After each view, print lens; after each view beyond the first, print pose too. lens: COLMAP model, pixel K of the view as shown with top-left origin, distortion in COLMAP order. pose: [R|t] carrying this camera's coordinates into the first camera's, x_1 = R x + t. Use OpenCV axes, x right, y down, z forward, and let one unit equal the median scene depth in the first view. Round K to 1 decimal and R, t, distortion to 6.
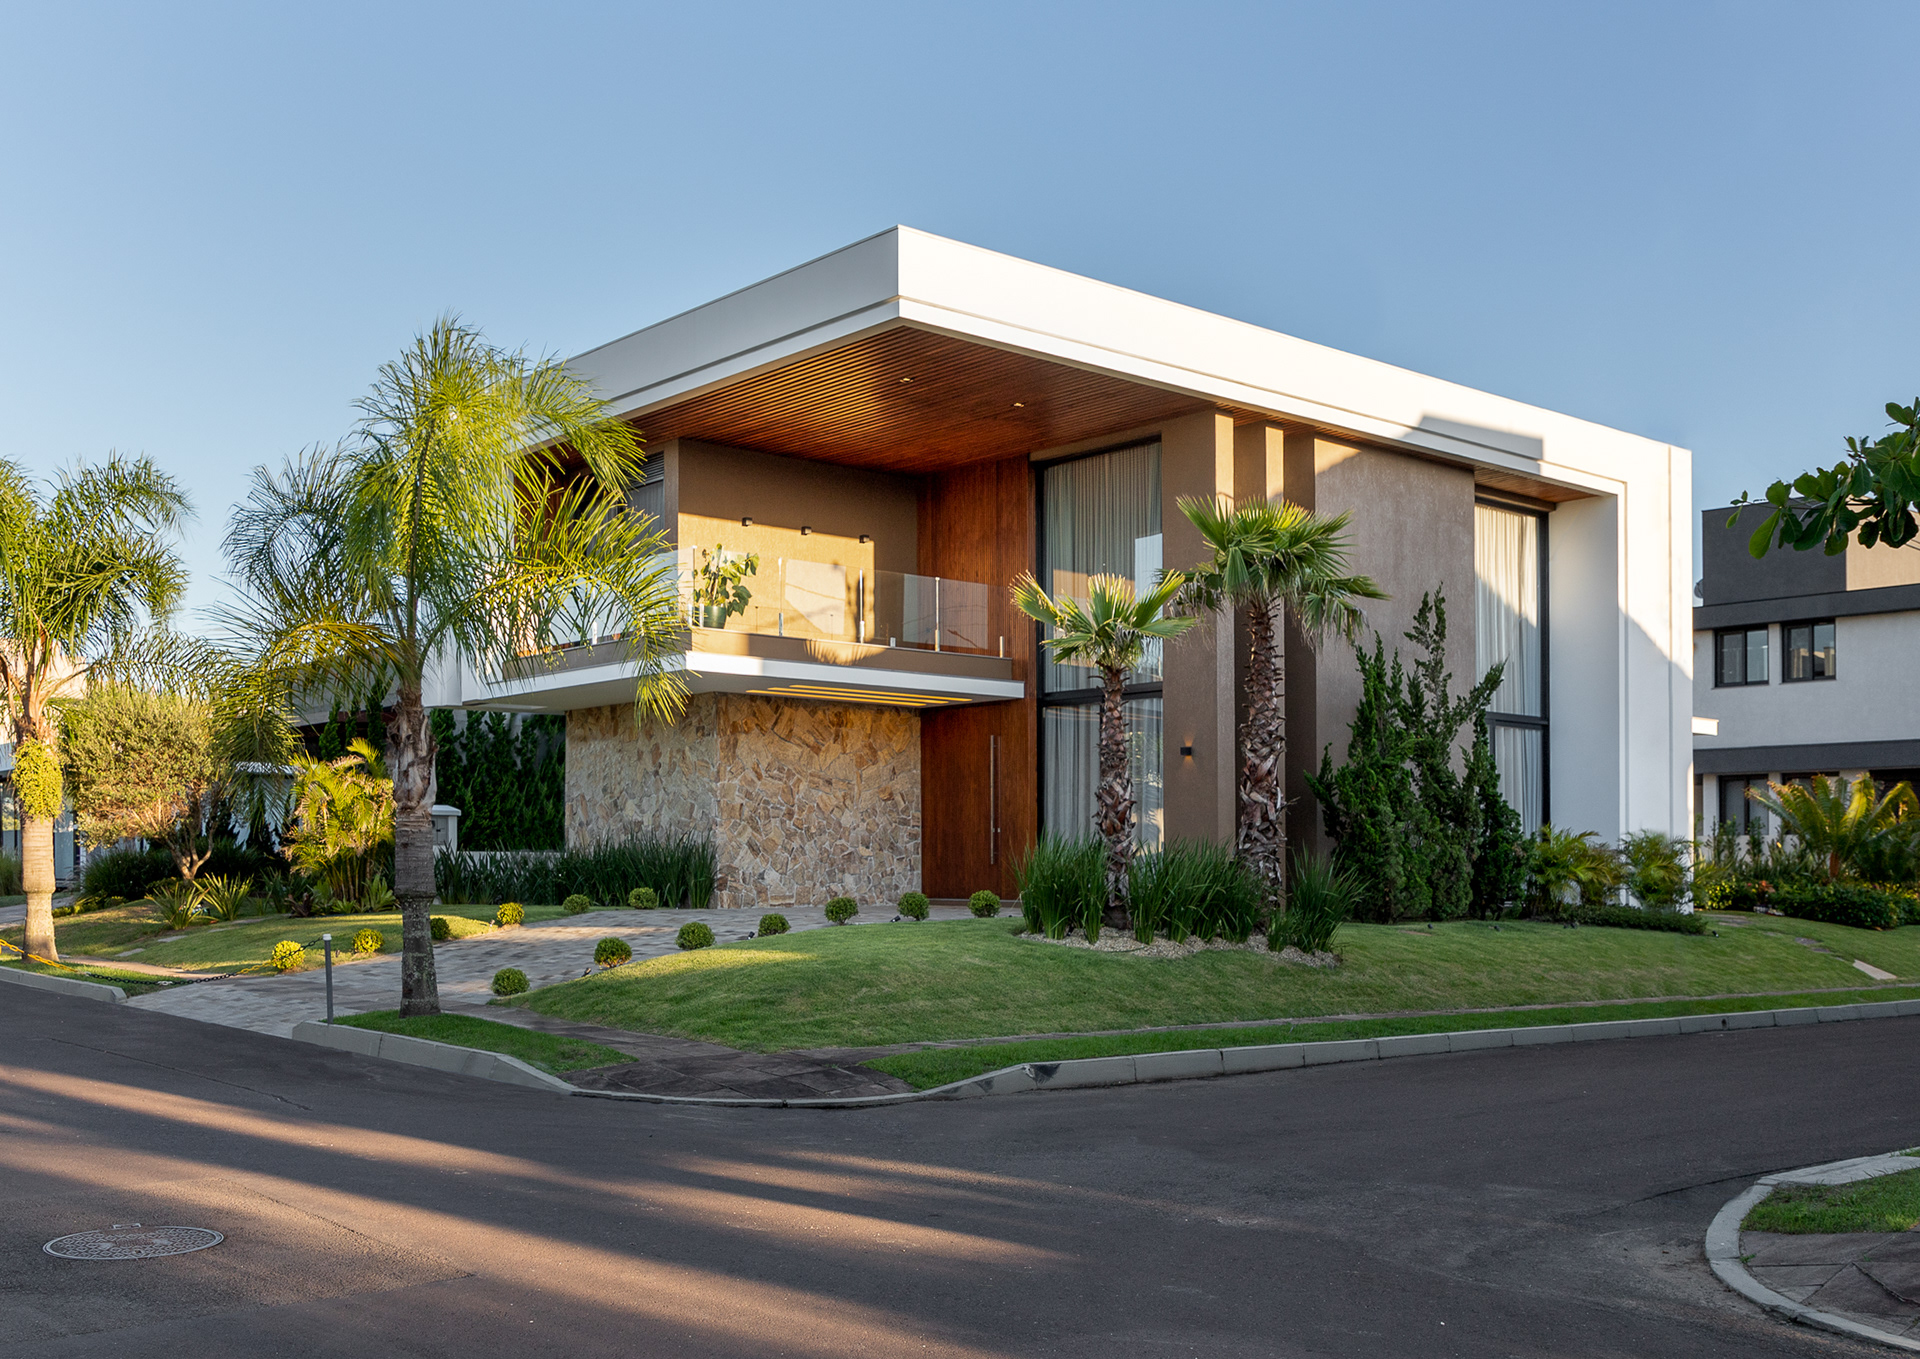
lens RADIAL K [[1951.8, 0, 1045.2], [0, 1951.8, 521.2], [0, 0, 1]] dist [0.001744, -0.004385]
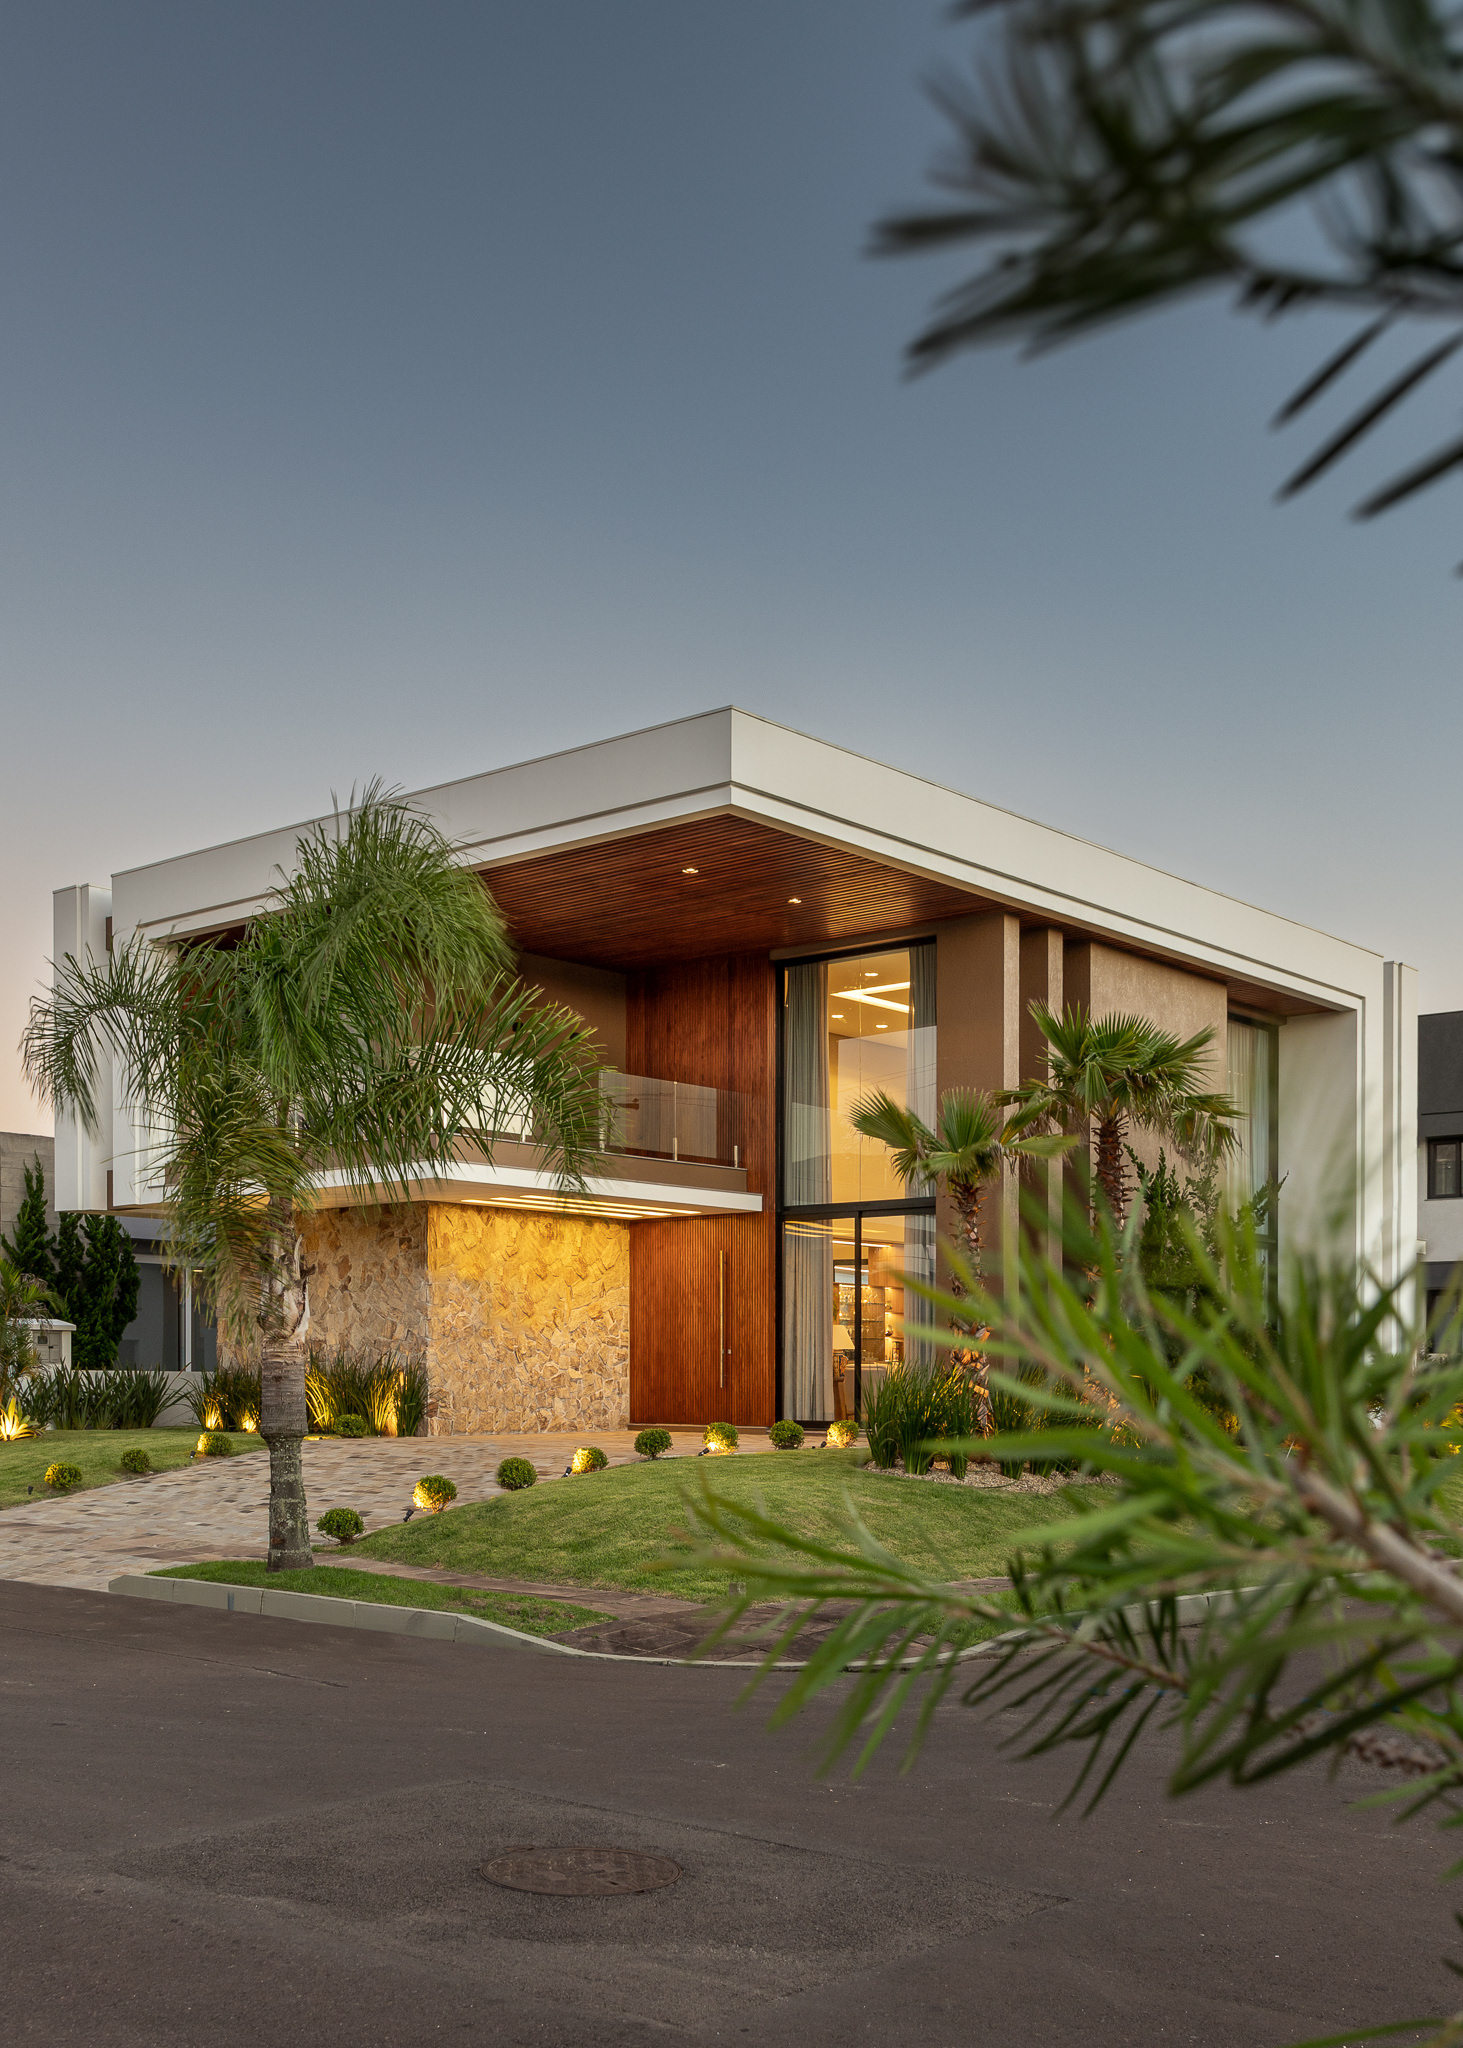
lens RADIAL K [[2055.3, 0, 731.5], [0, 2055.3, 1024.0], [0, 0, 1]] dist [-0.017808, -0.004338]
pose [[0.989123, 0.024555, 0.145026, -0.166097], [-0.025665, 0.999654, 0.005785, -0.004645], [-0.144834, -0.009445, 0.989411, 0.025672]]
